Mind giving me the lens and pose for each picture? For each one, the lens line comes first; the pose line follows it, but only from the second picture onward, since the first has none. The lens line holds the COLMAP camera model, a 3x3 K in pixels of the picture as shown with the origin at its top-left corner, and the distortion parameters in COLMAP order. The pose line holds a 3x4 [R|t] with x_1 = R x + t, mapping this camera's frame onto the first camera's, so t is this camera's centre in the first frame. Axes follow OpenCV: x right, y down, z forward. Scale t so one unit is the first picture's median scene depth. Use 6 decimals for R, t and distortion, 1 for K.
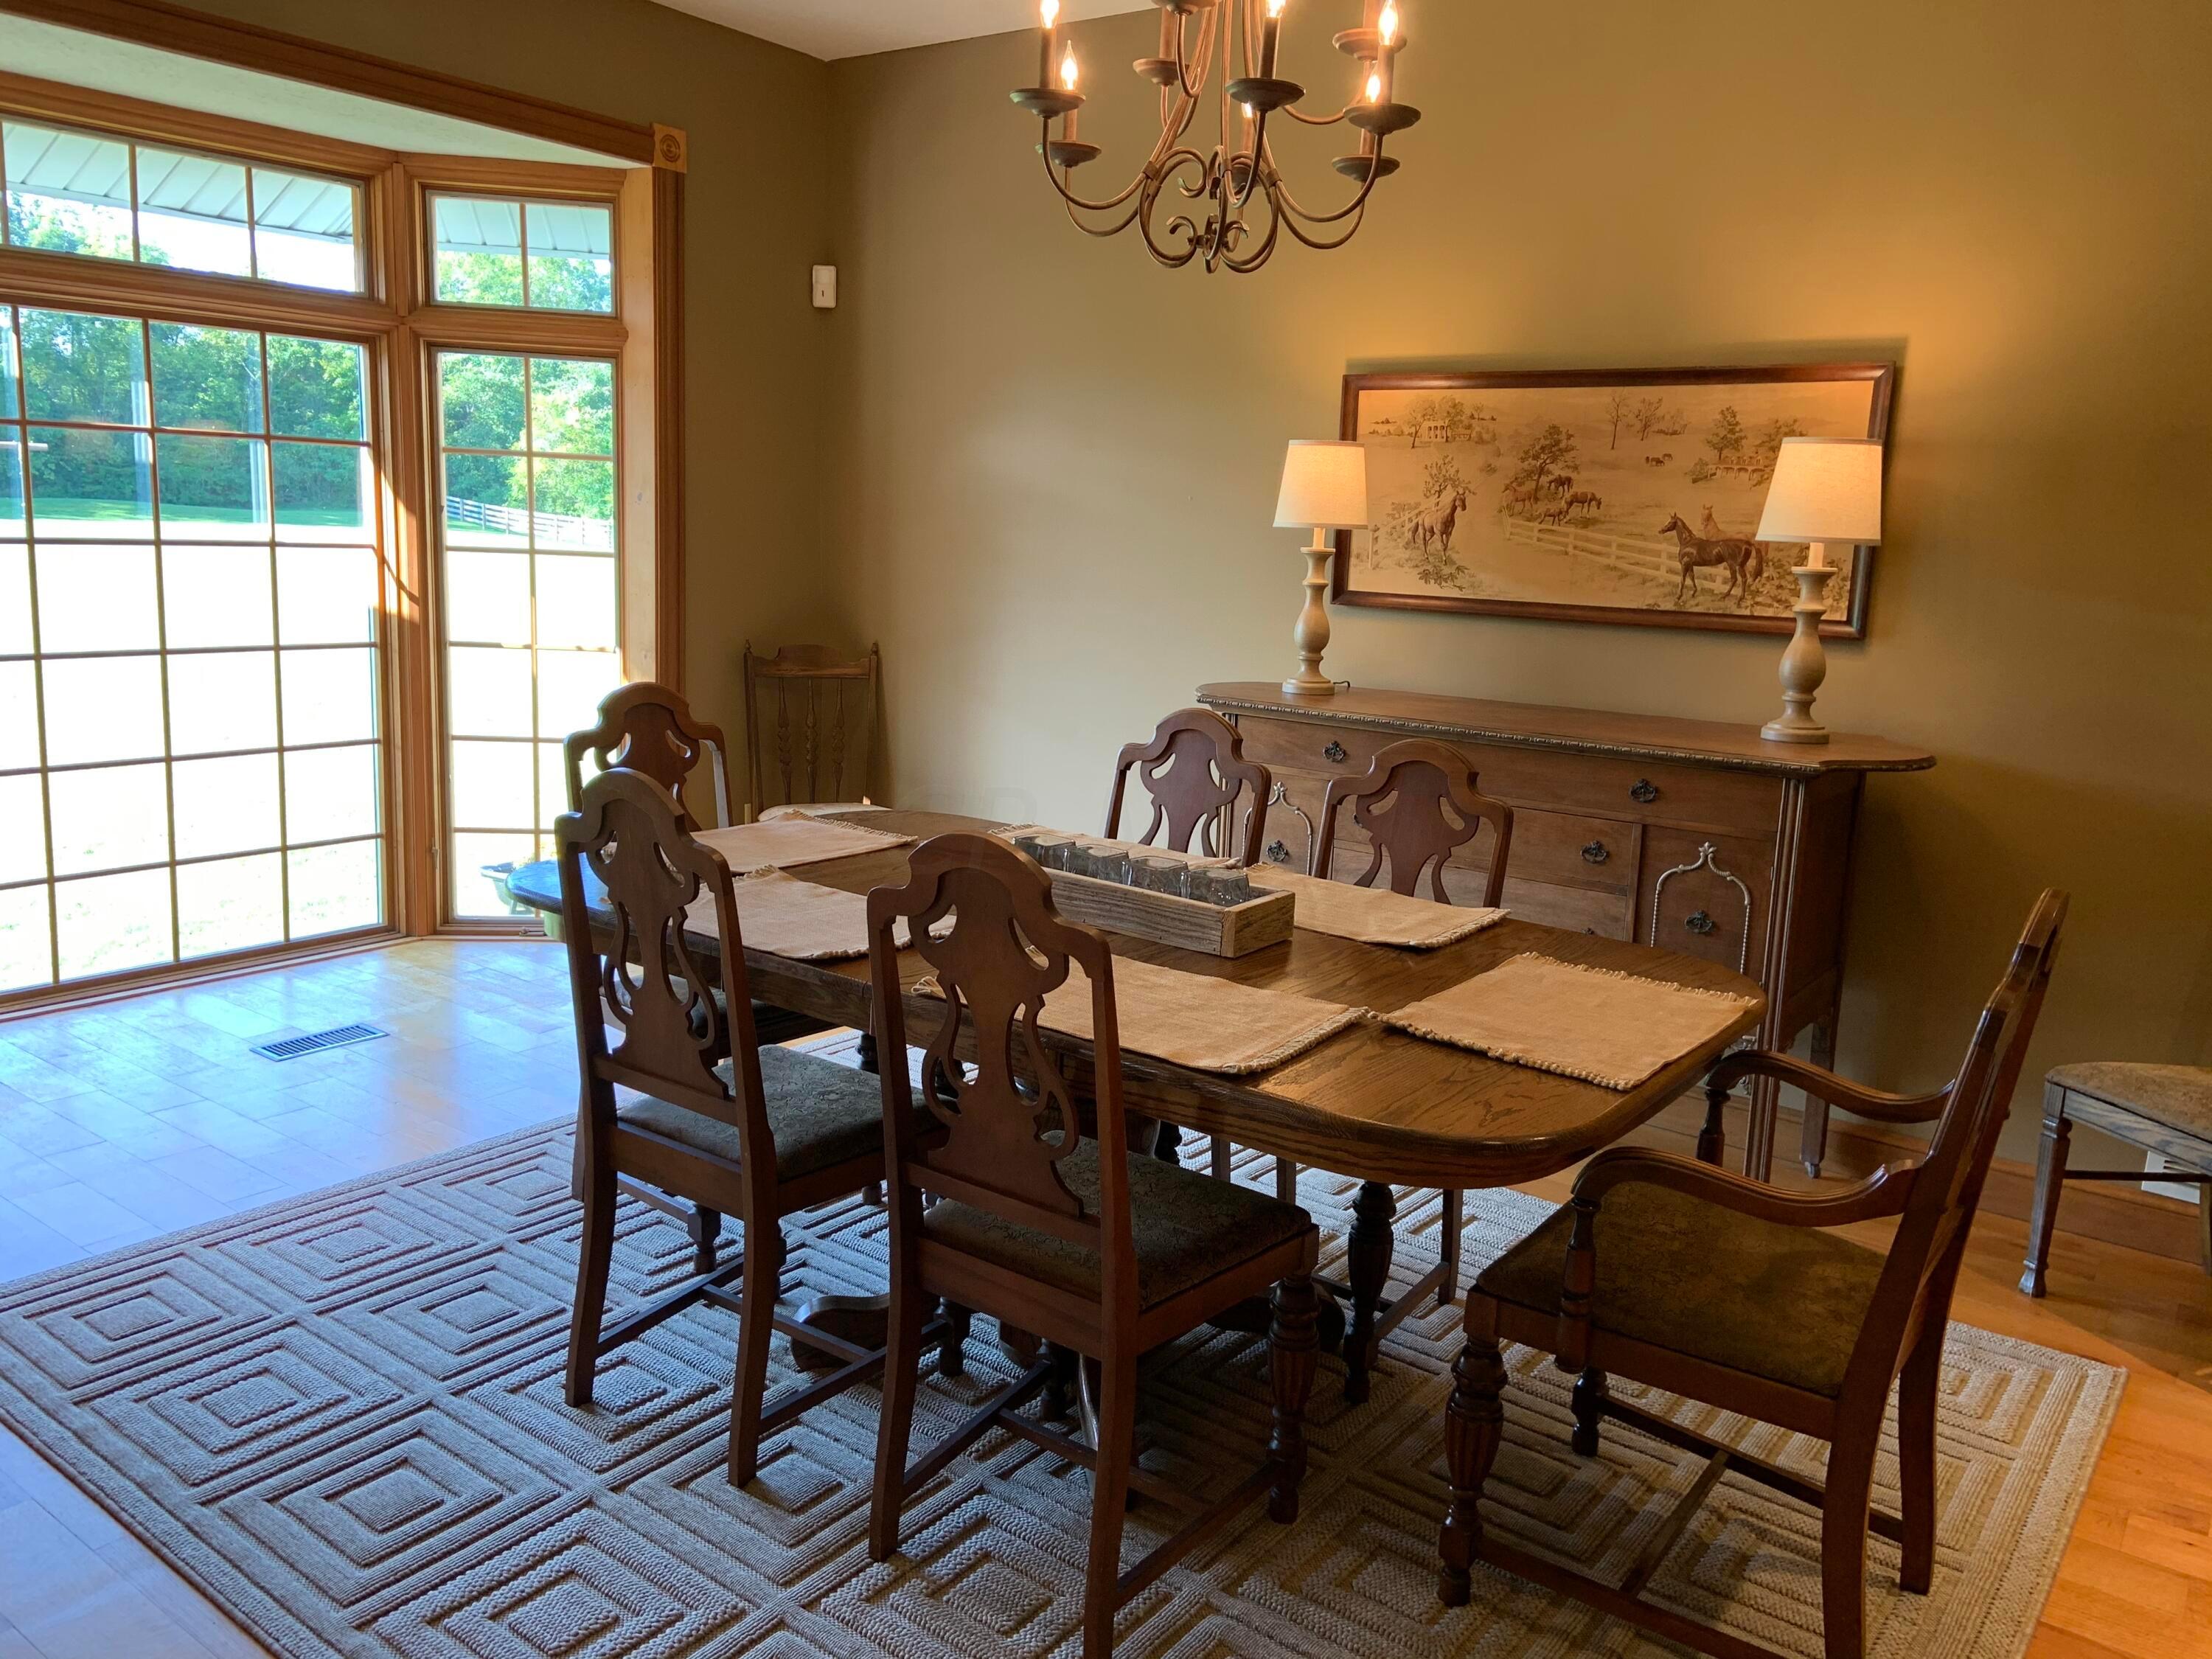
lens RADIAL K [[1668.8, 0, 1113.7], [0, 1668.8, 833.8], [0, 0, 1]] dist [0.104326, -0.118250]
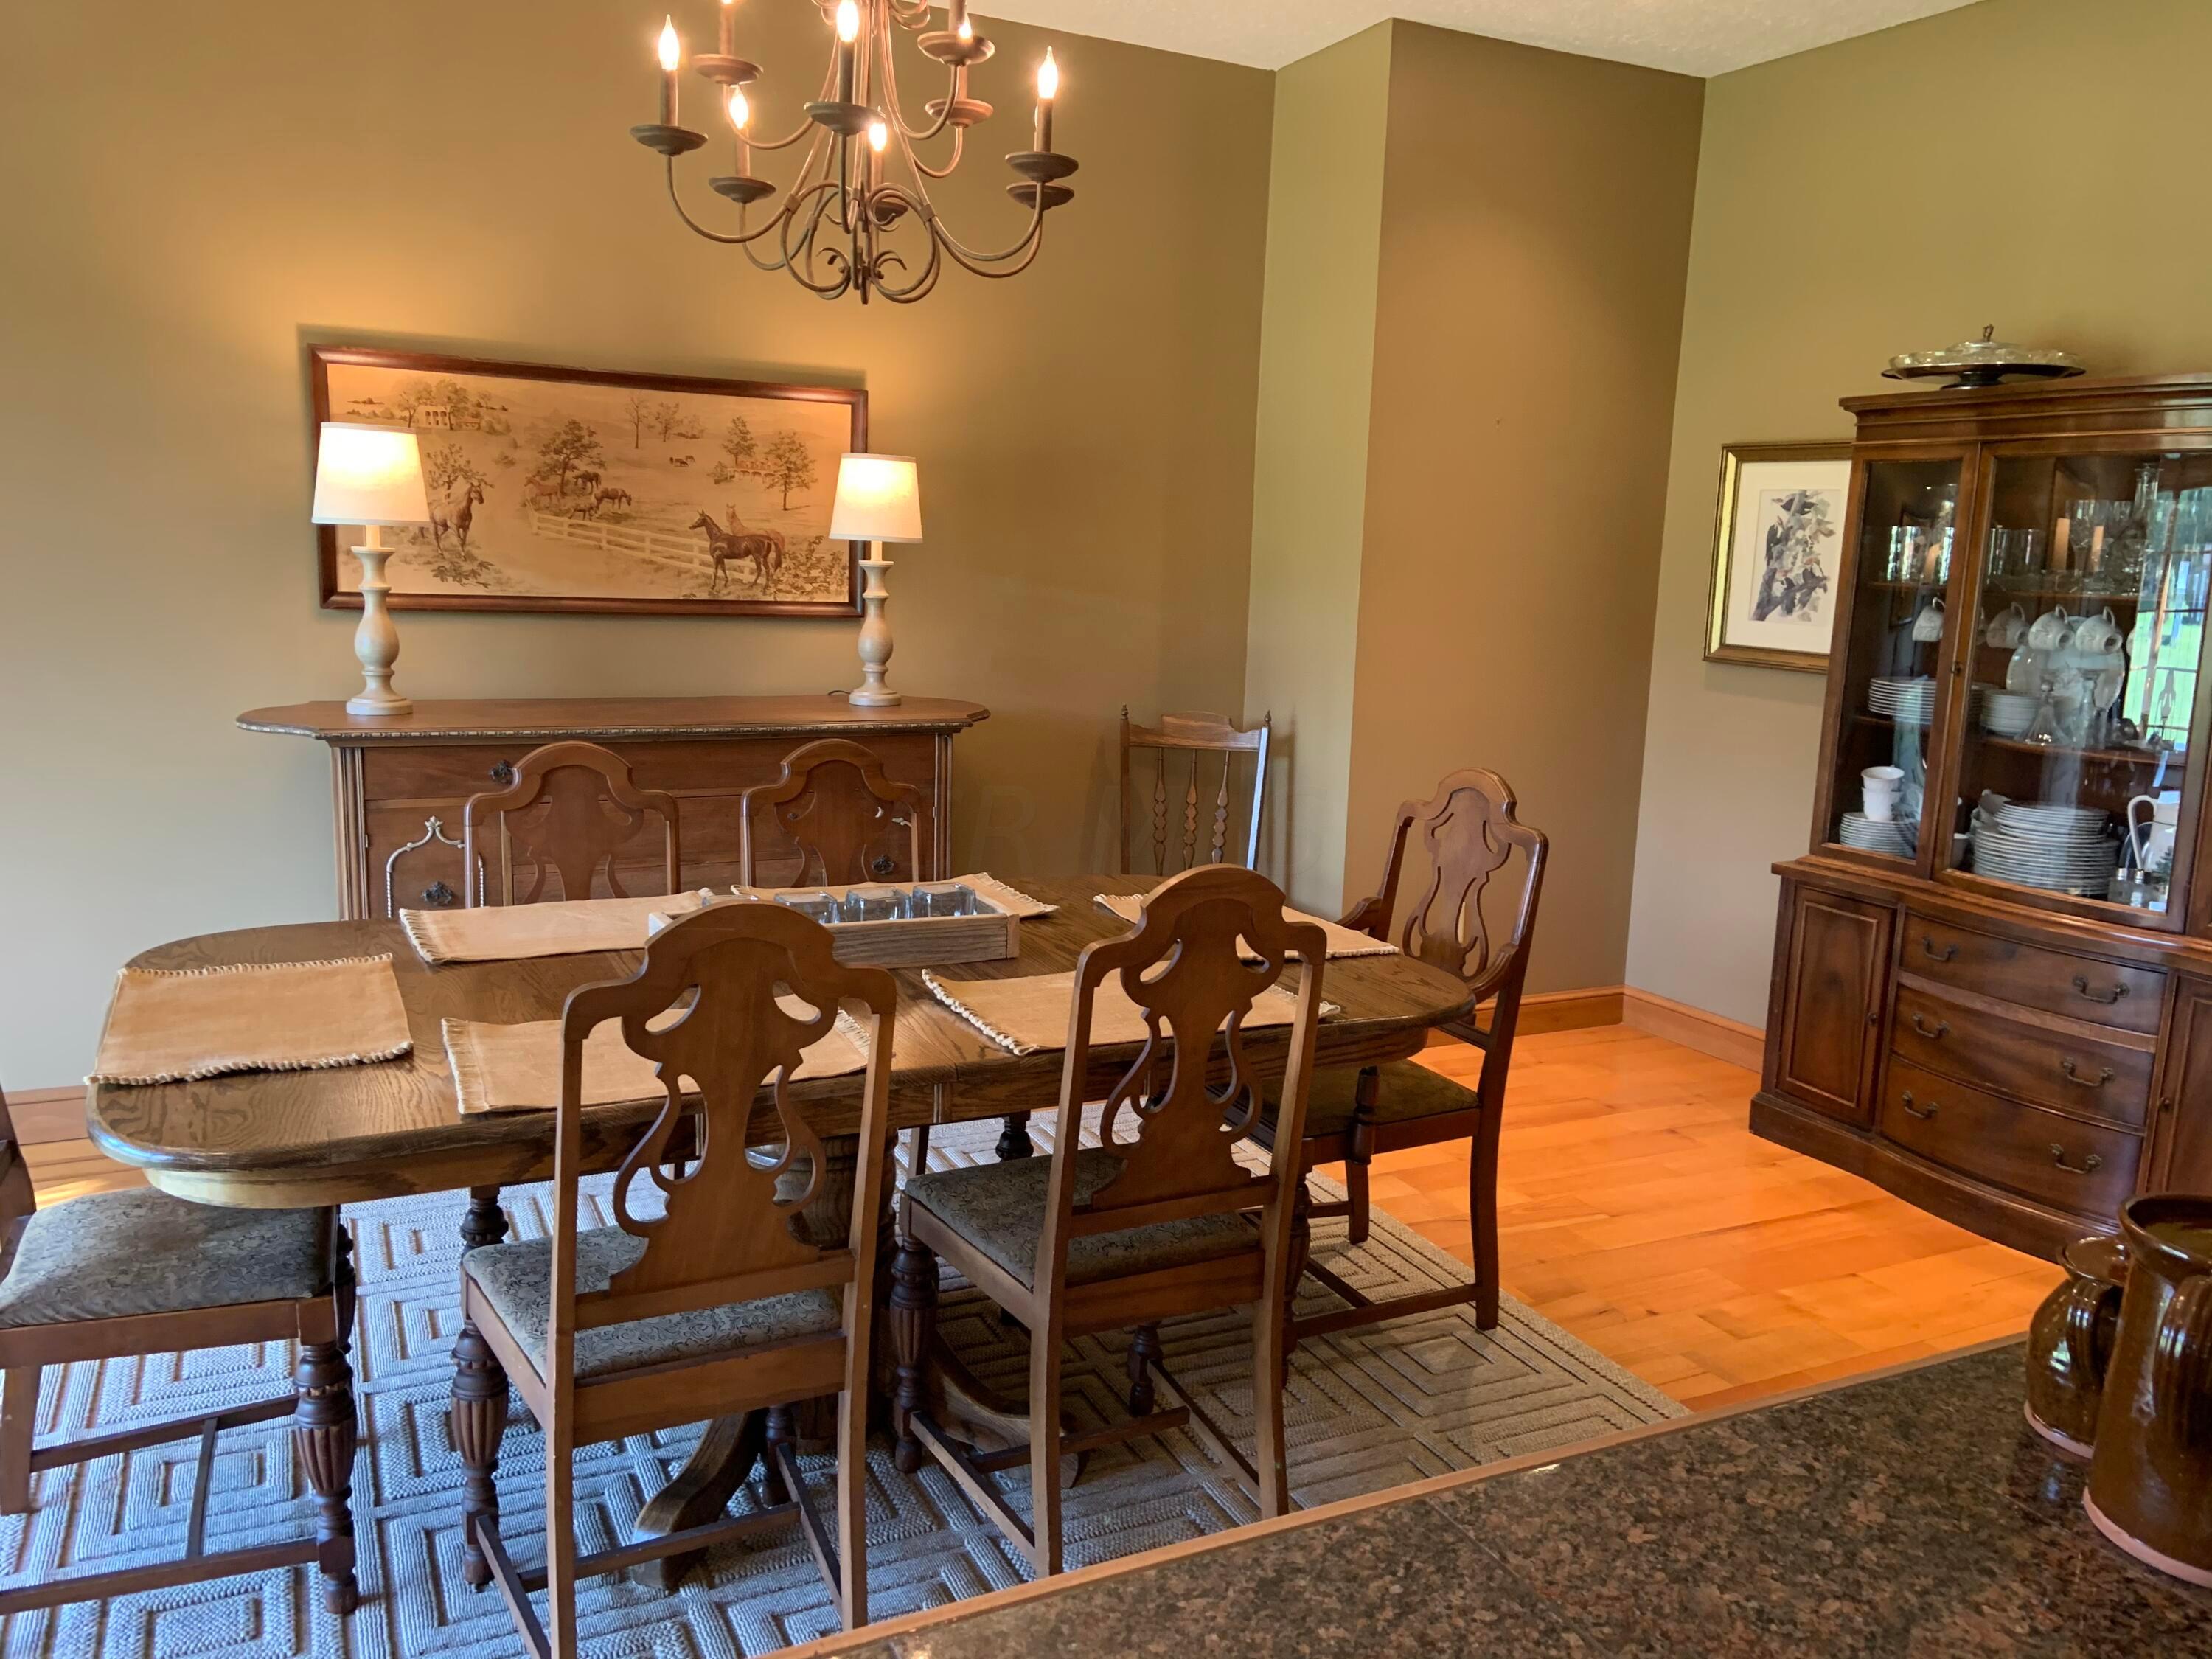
lens RADIAL K [[1668.8, 0, 1107.5], [0, 1668.8, 821.1], [0, 0, 1]] dist [0.104326, -0.118250]
pose [[0.459640, -0.175214, 0.870650, -0.507598], [0.148262, 0.981726, 0.119296, -0.080873], [-0.875642, 0.074251, 0.477219, 0.258217]]
